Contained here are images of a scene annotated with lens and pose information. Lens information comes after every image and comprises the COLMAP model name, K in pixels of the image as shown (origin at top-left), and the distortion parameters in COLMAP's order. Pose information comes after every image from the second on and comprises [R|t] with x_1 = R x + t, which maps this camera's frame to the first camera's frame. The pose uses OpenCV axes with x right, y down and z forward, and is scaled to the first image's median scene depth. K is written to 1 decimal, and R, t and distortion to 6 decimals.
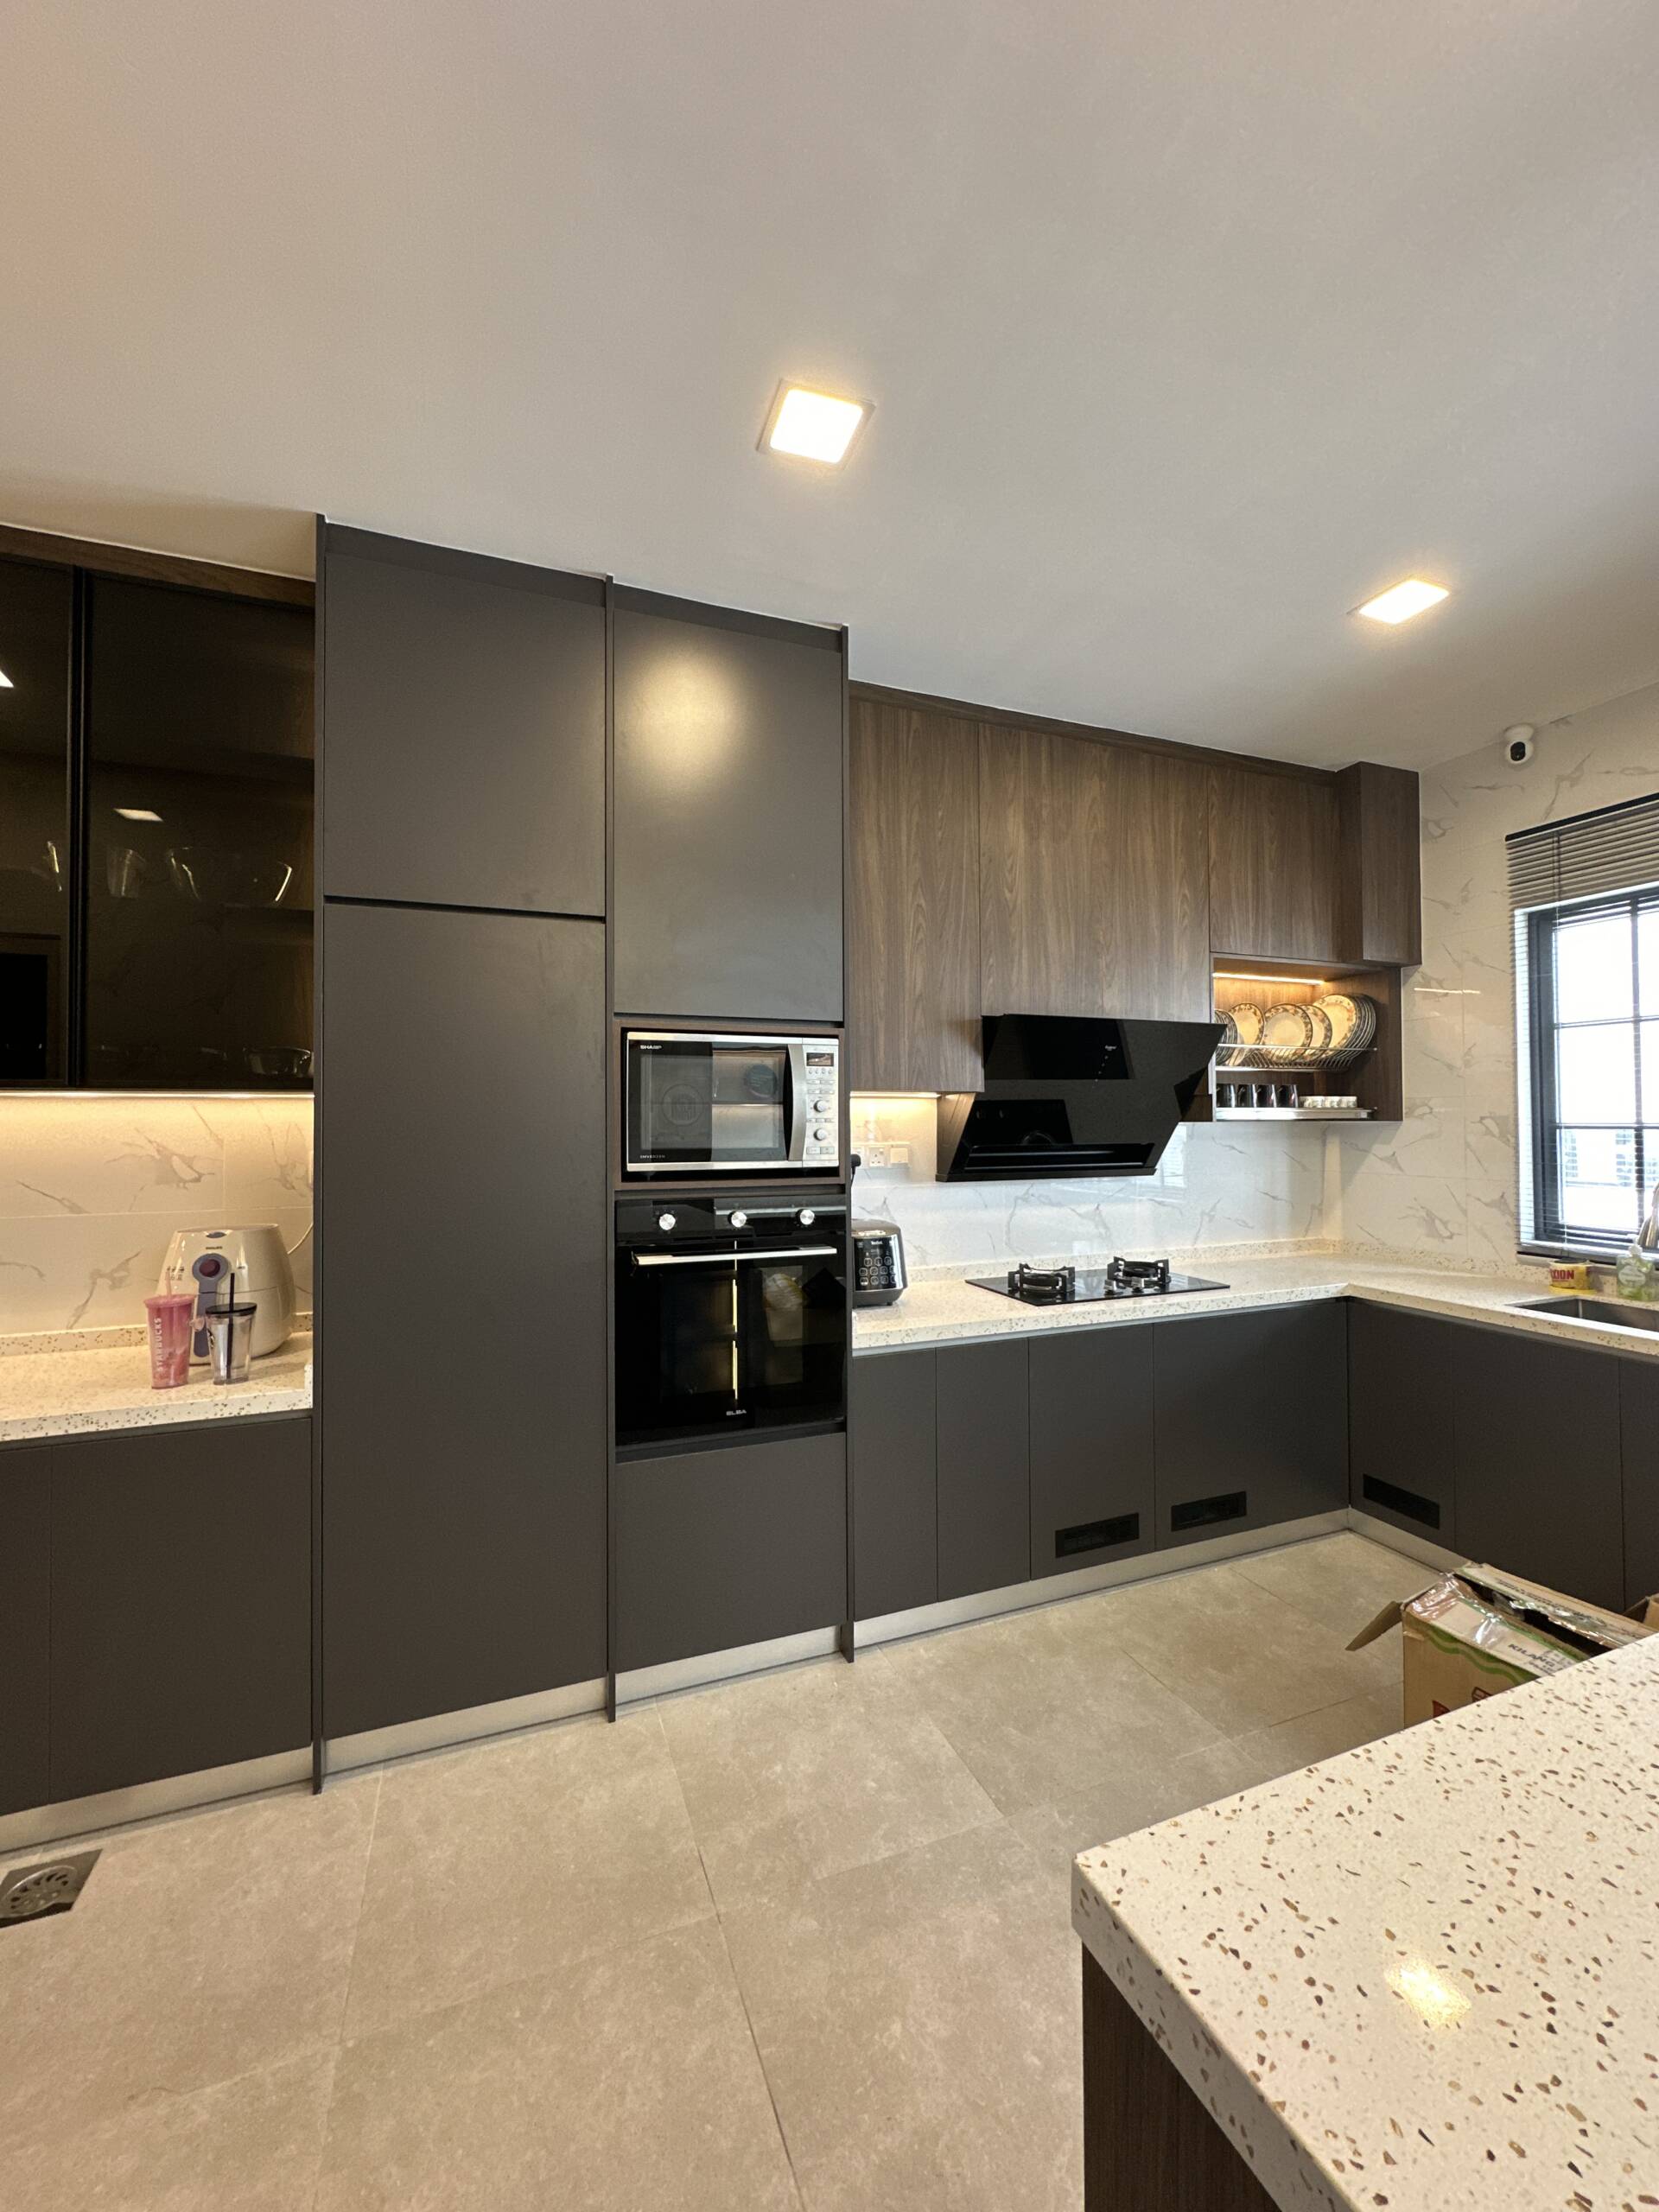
lens RADIAL K [[882.9, 0, 829.0], [0, 882.9, 1097.4], [0, 0, 1]] dist [-0.002353, 0.000048]
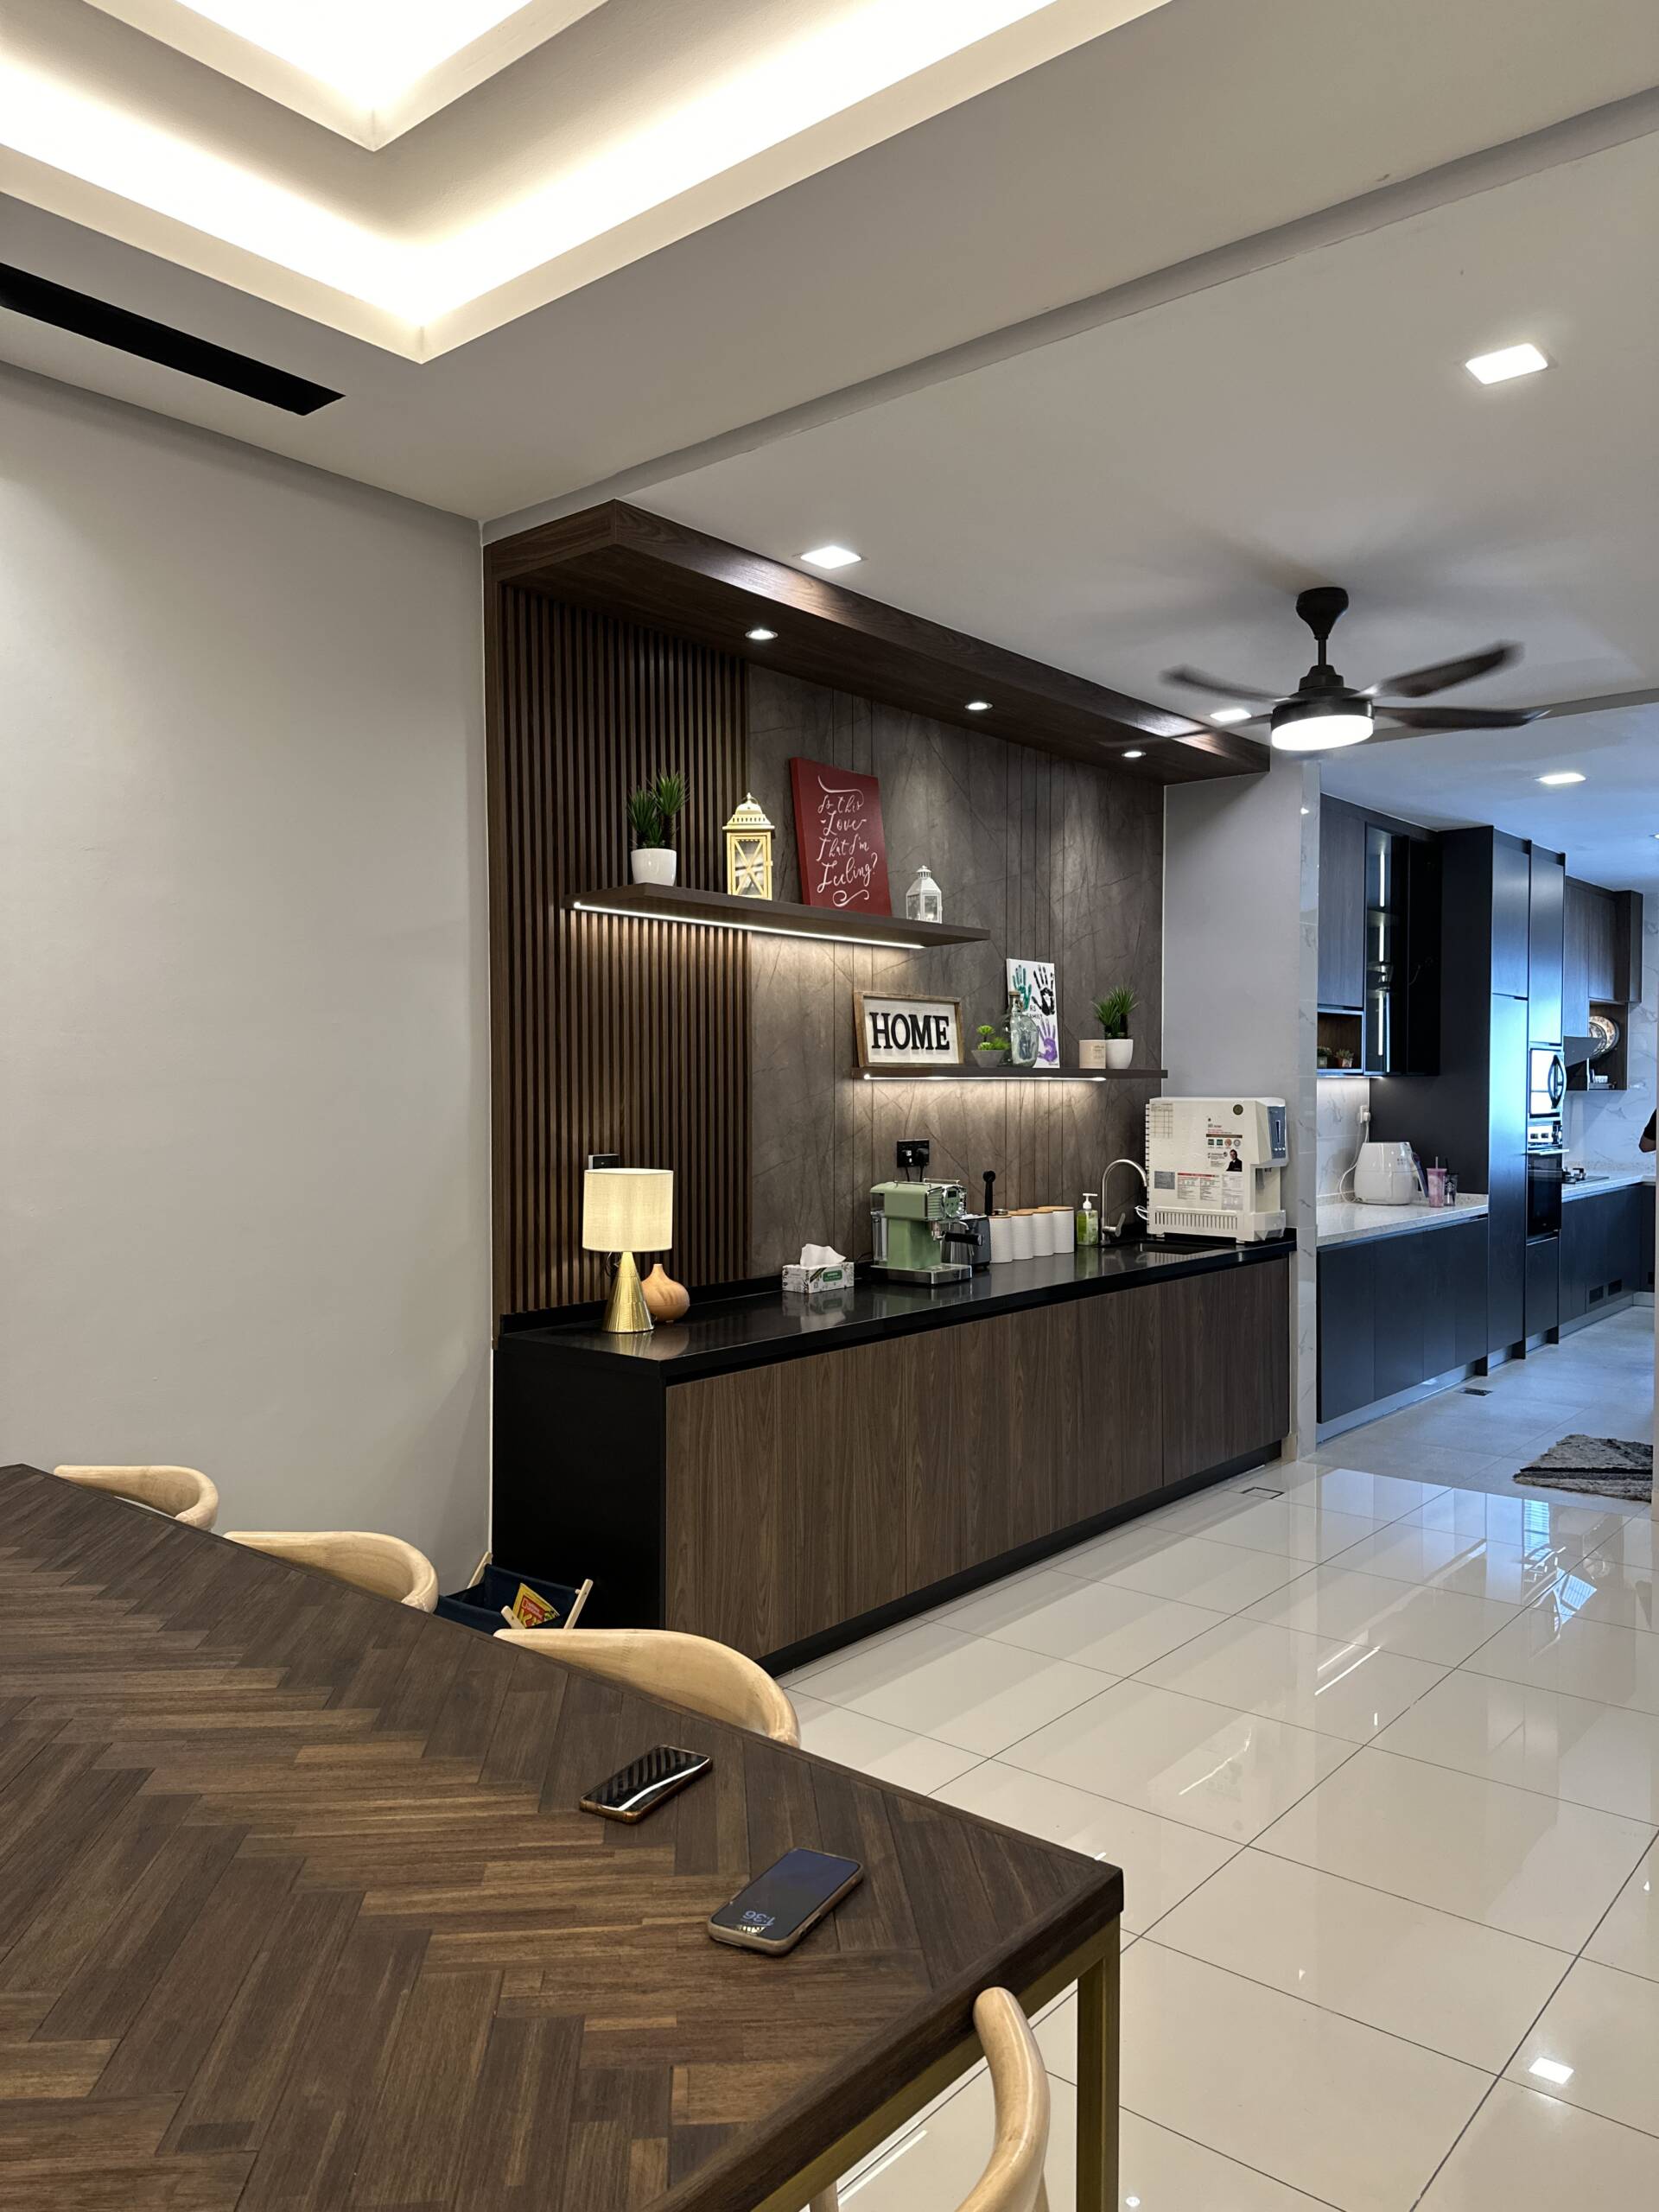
lens RADIAL K [[1563.0, 0, 829.8], [0, 1563.0, 1113.5], [0, 0, 1]] dist [-0.002075, -0.000333]
pose [[0.874507, -0.004249, 0.484995, -2.595402], [-0.019313, 0.998863, 0.043575, -0.037212], [-0.484629, -0.047474, 0.873431, -1.106906]]
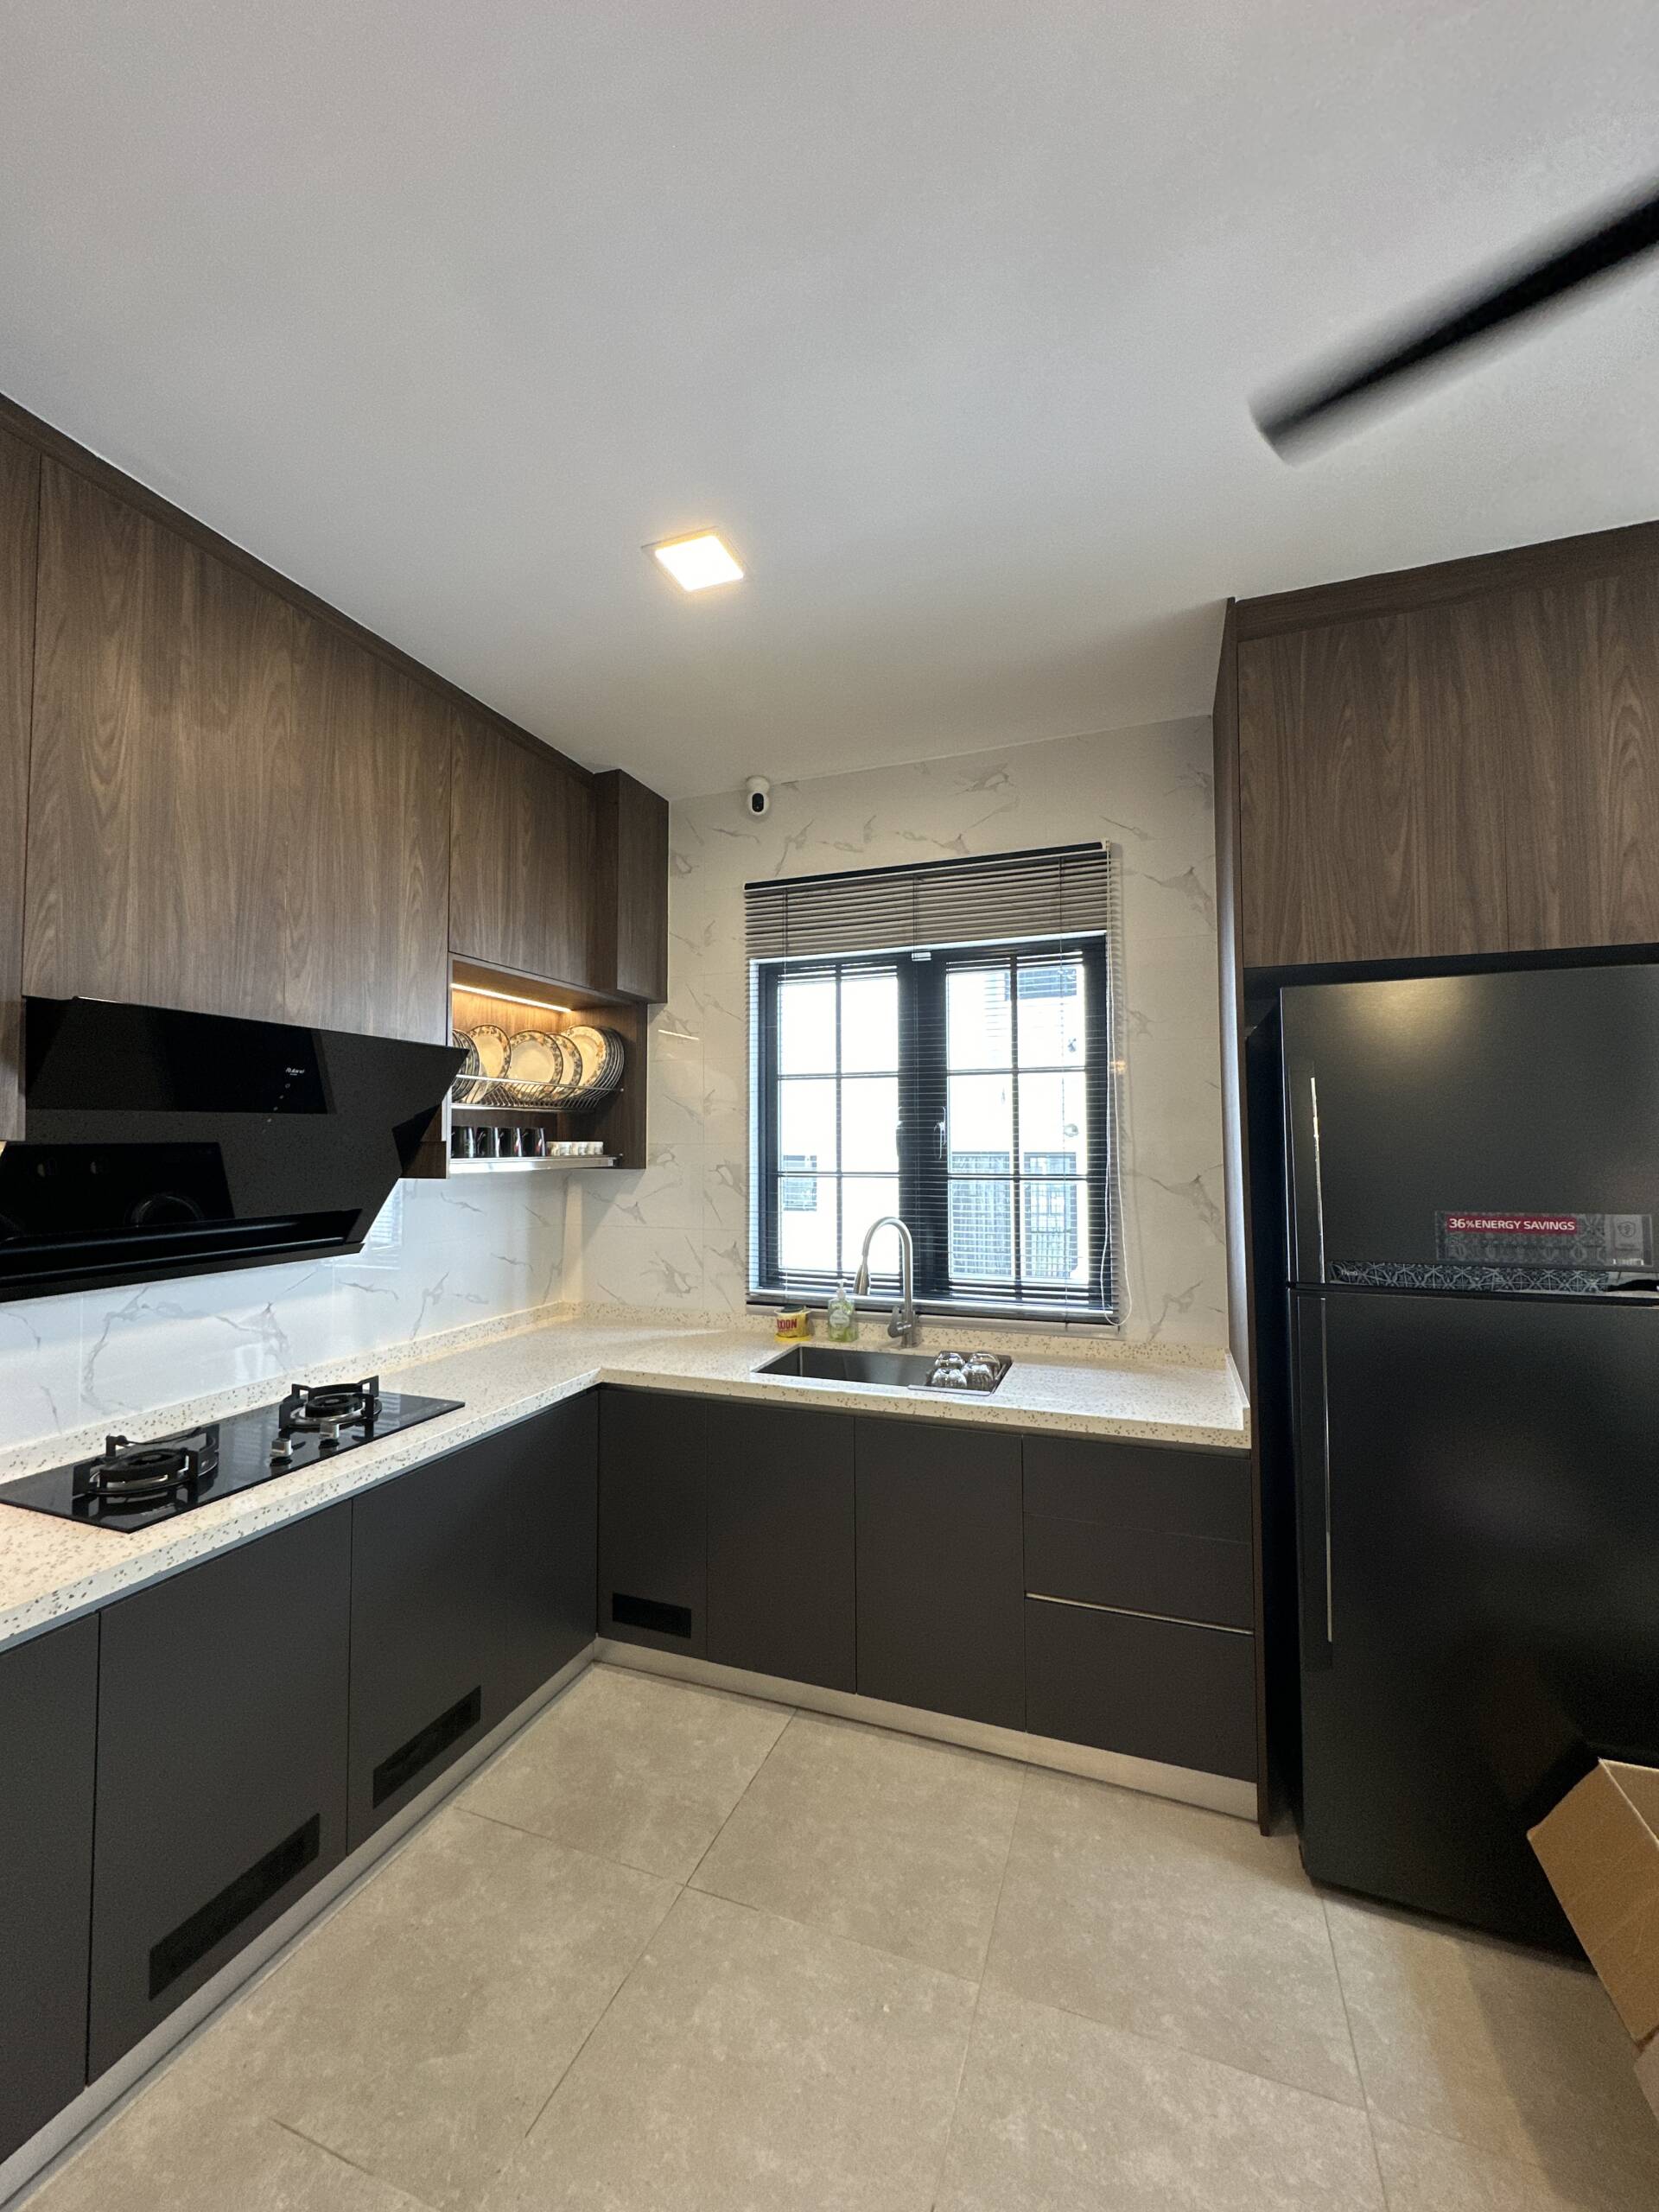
lens RADIAL K [[882.9, 0, 831.6], [0, 882.9, 1111.0], [0, 0, 1]] dist [-0.002353, 0.000048]
pose [[0.663770, 0.029197, 0.747367, 0.094908], [-0.019610, 0.999574, -0.021633, -0.020293], [-0.747680, -0.000297, 0.664059, 0.268243]]
